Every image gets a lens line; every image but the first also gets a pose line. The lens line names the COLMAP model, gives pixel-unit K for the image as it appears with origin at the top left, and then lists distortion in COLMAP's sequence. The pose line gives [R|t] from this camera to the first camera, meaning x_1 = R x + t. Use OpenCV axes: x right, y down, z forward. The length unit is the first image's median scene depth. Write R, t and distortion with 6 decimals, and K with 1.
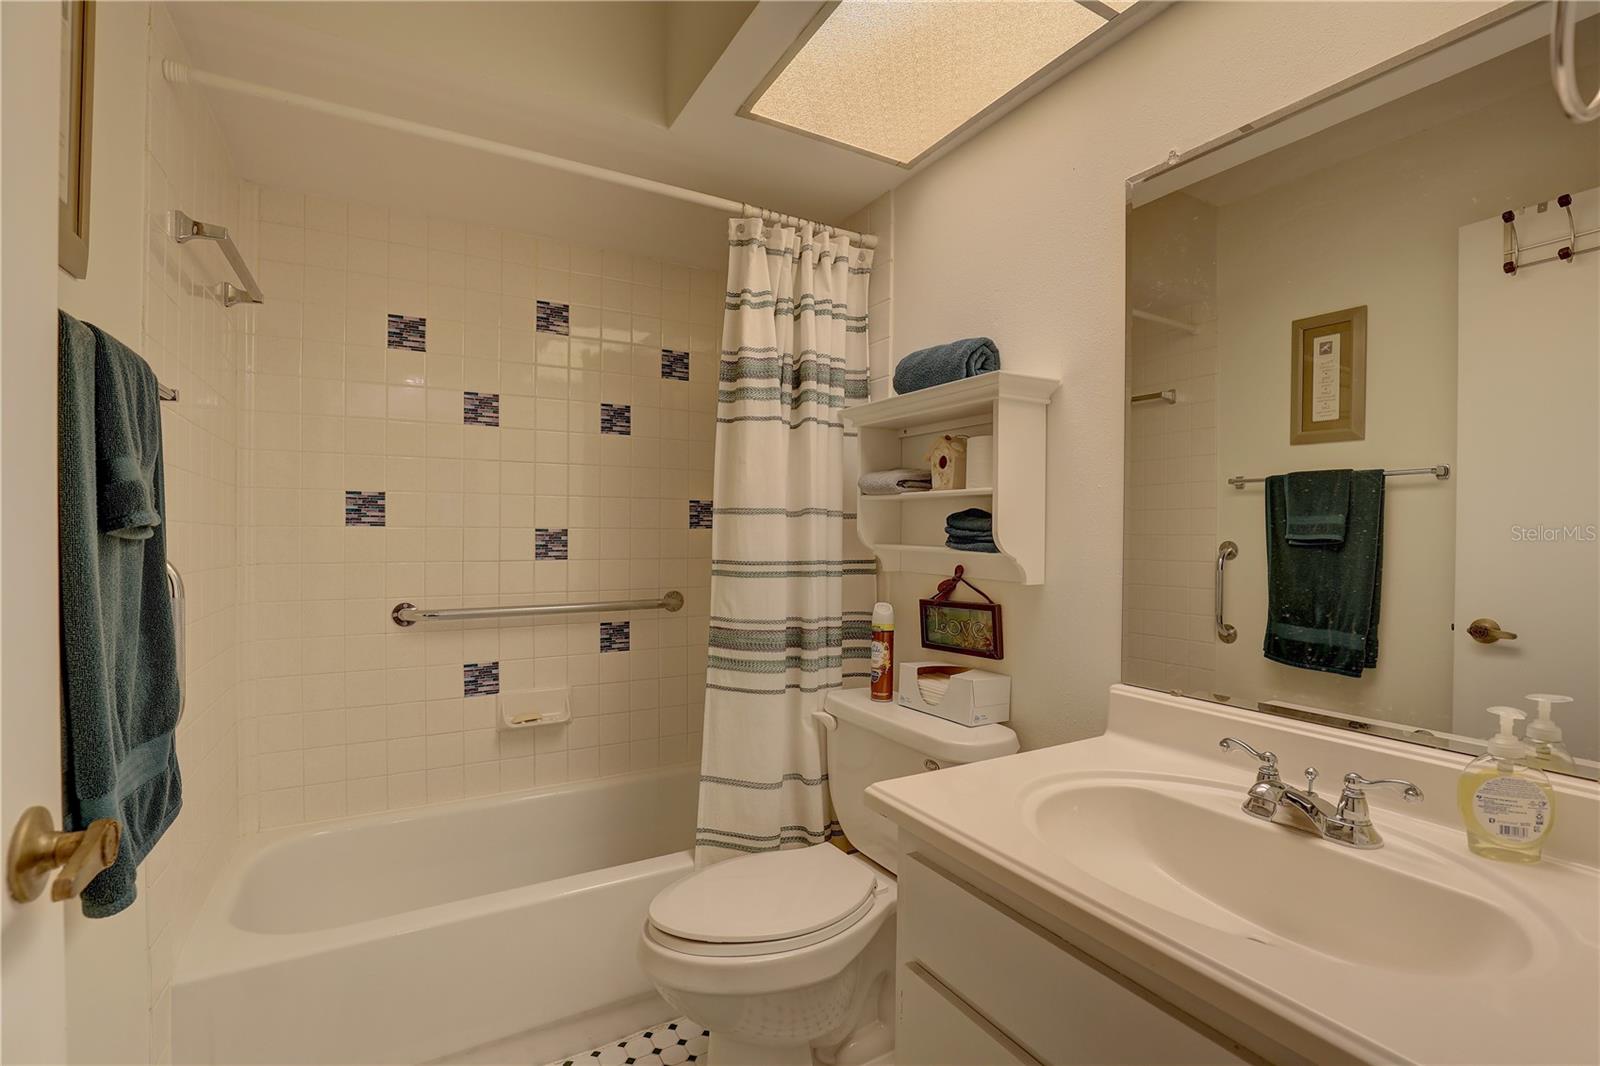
lens RADIAL K [[732.1, 0, 803.3], [0, 732.1, 537.9], [0, 0, 1]] dist [-0.036760, 0.007253]
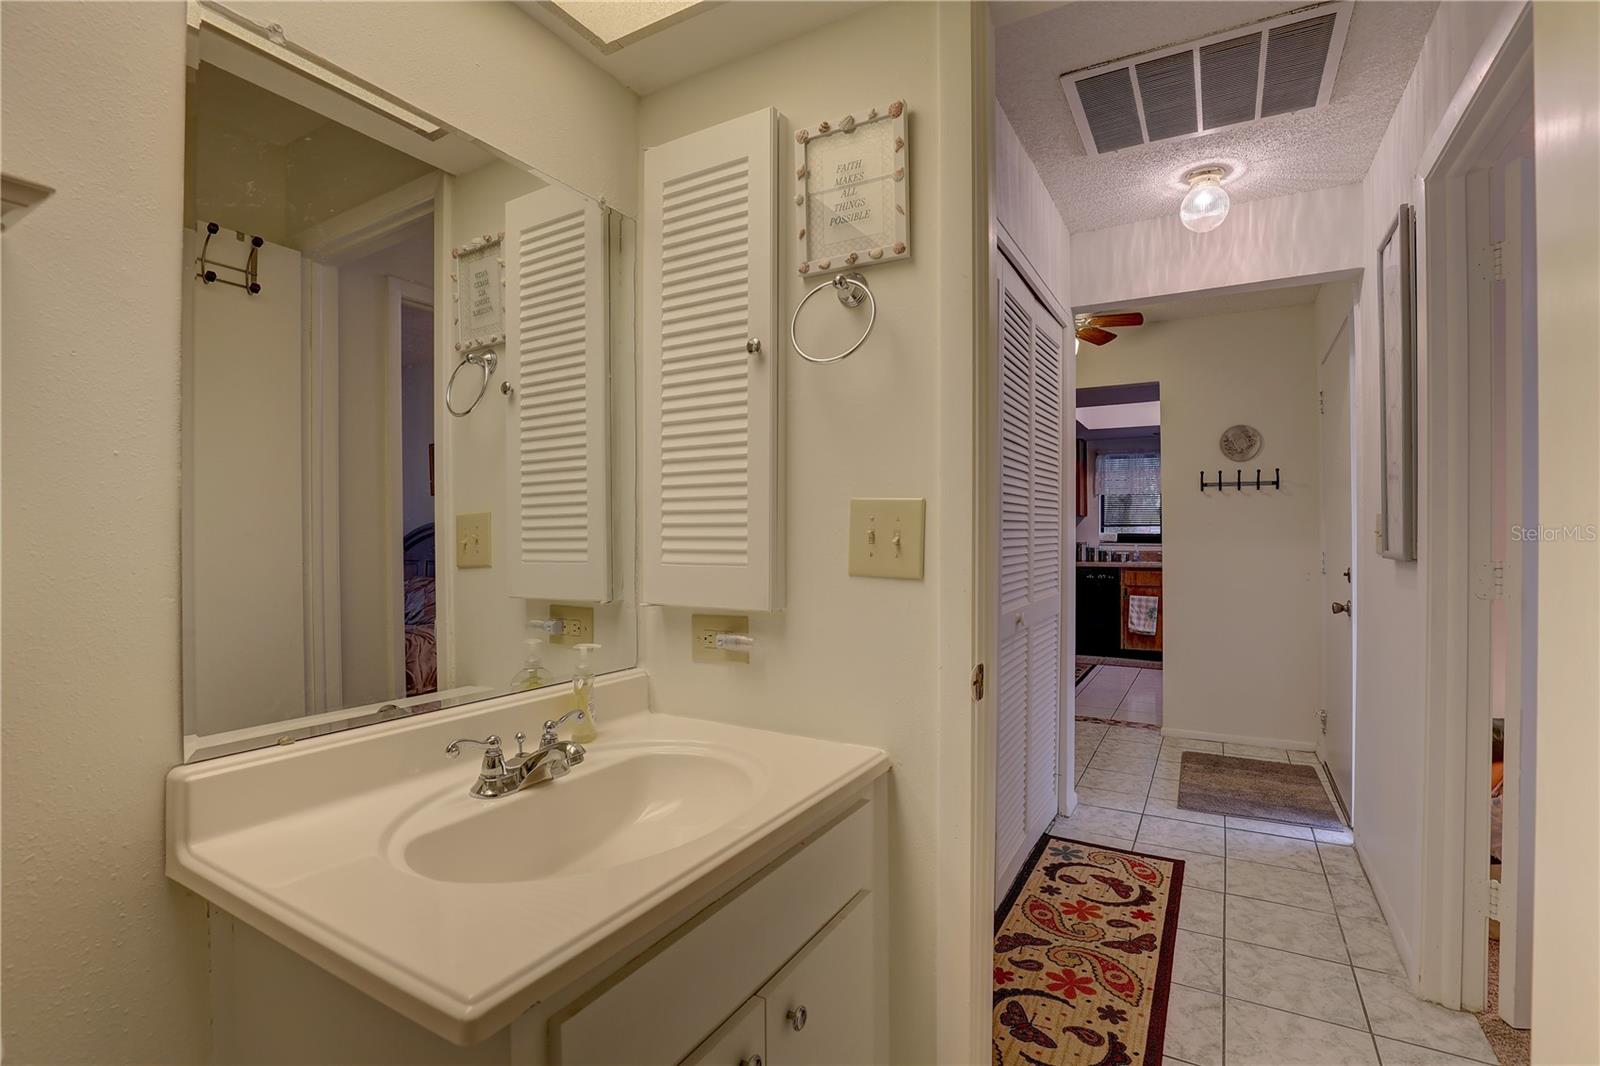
lens RADIAL K [[732.1, 0, 793.4], [0, 732.1, 536.5], [0, 0, 1]] dist [-0.036760, 0.007253]
pose [[-0.497811, -0.007597, 0.867252, -0.540744], [0.000589, 0.999958, 0.009098, -0.009554], [-0.867285, 0.005040, -0.497786, 1.204921]]
